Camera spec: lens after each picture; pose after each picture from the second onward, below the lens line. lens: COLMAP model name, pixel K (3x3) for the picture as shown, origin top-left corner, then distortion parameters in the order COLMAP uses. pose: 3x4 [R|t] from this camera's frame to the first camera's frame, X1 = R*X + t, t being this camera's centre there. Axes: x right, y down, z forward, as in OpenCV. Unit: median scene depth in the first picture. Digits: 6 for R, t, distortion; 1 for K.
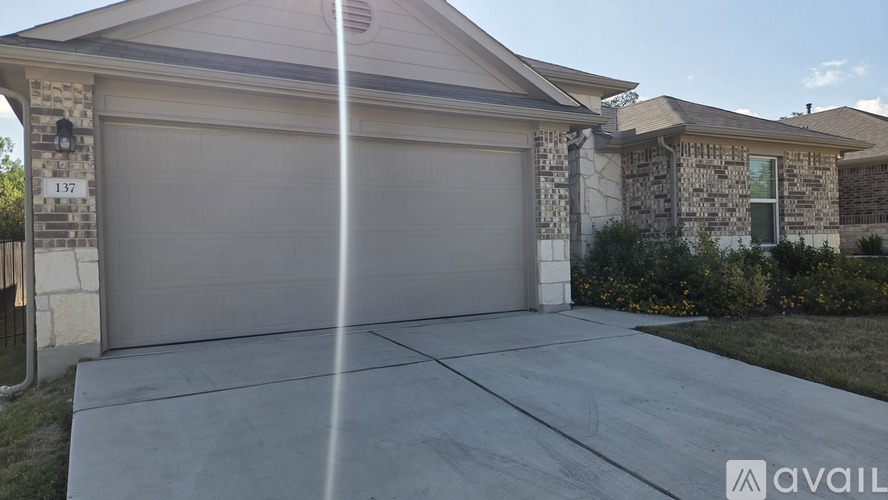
lens RADIAL K [[594.3, 0, 436.1], [0, 594.3, 252.3], [0, 0, 1]] dist [0.086115, -0.076900]
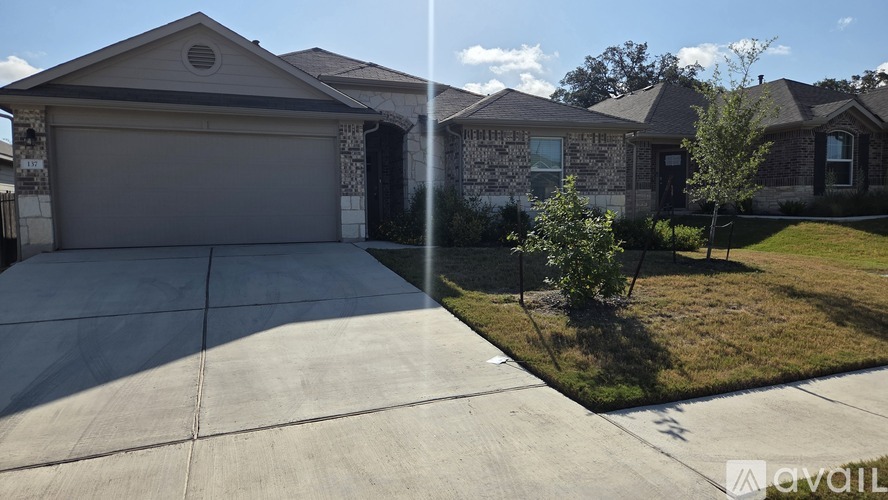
lens RADIAL K [[594.3, 0, 436.1], [0, 594.3, 252.3], [0, 0, 1]] dist [0.086115, -0.076900]
pose [[0.987064, 0.024592, -0.158428, 0.659014], [-0.014479, 0.997802, 0.064670, 0.021420], [0.159670, -0.061540, 0.985250, -0.492526]]
